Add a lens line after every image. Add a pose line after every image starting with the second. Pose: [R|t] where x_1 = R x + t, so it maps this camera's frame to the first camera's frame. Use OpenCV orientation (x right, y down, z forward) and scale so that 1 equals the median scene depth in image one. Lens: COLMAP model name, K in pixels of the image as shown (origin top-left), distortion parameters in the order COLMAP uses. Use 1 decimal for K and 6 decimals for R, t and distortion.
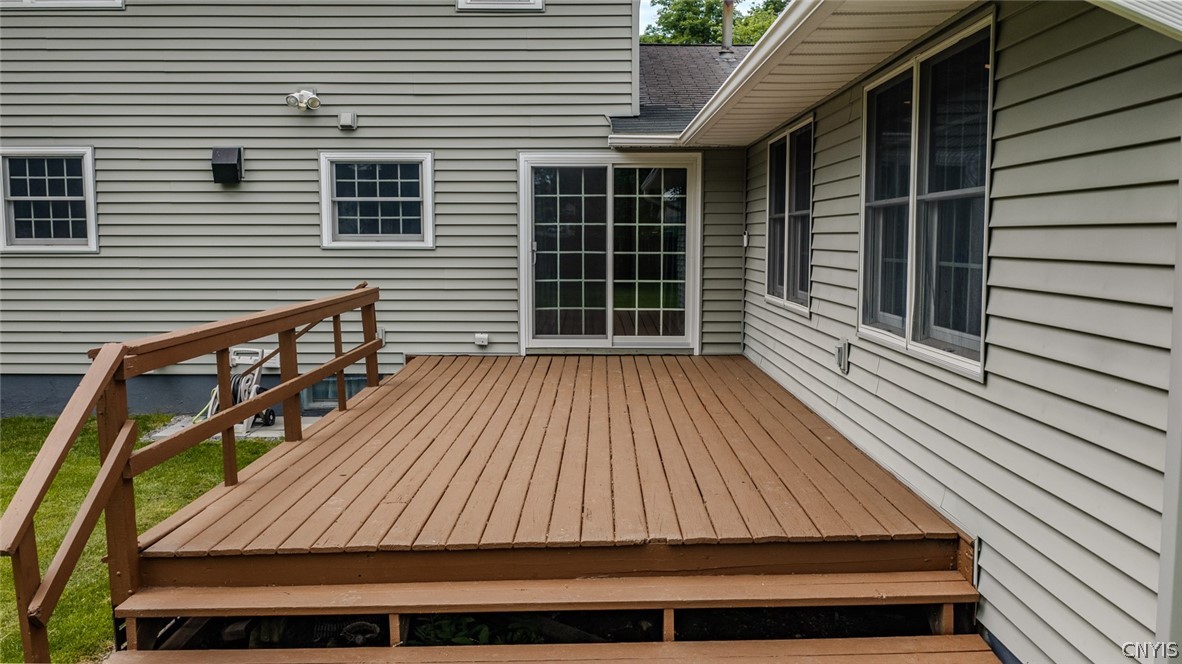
lens RADIAL K [[1001.1, 0, 589.1], [0, 1001.1, 337.0], [0, 0, 1]] dist [0.011870, -0.006337]
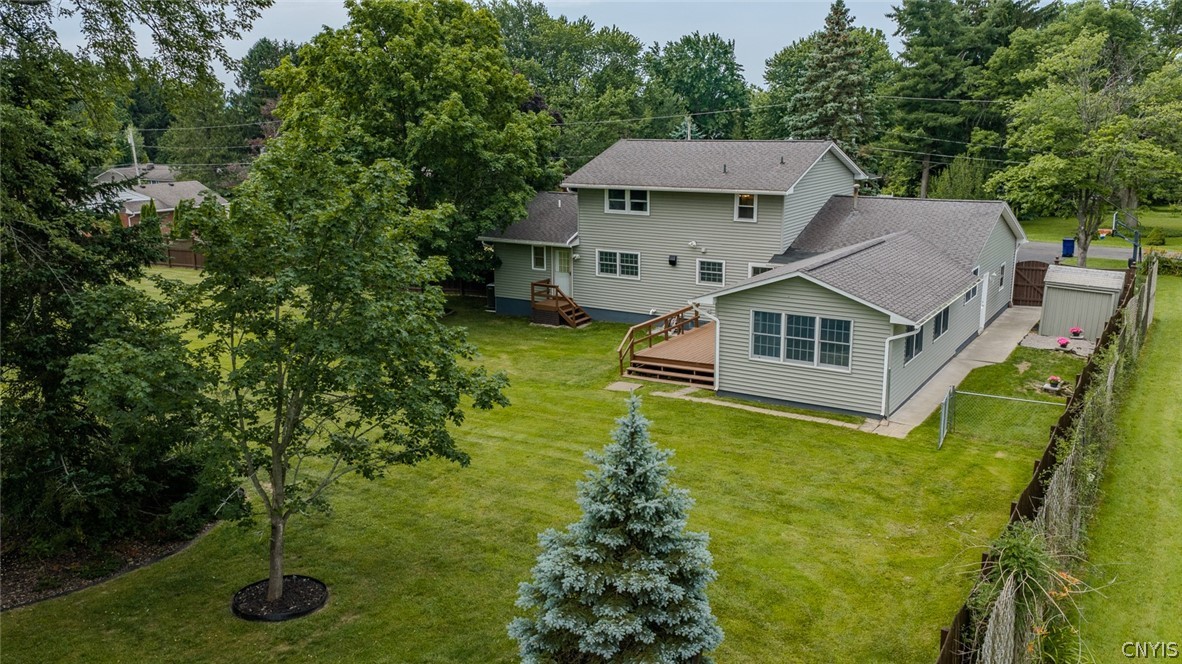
lens RADIAL K [[1001.1, 0, 586.8], [0, 1001.1, 329.4], [0, 0, 1]] dist [0.011870, -0.006337]
pose [[0.853412, 0.108247, -0.509873, 1.241678], [-0.047387, 0.990260, 0.130918, -0.380977], [0.519079, -0.087566, 0.850229, -2.252175]]
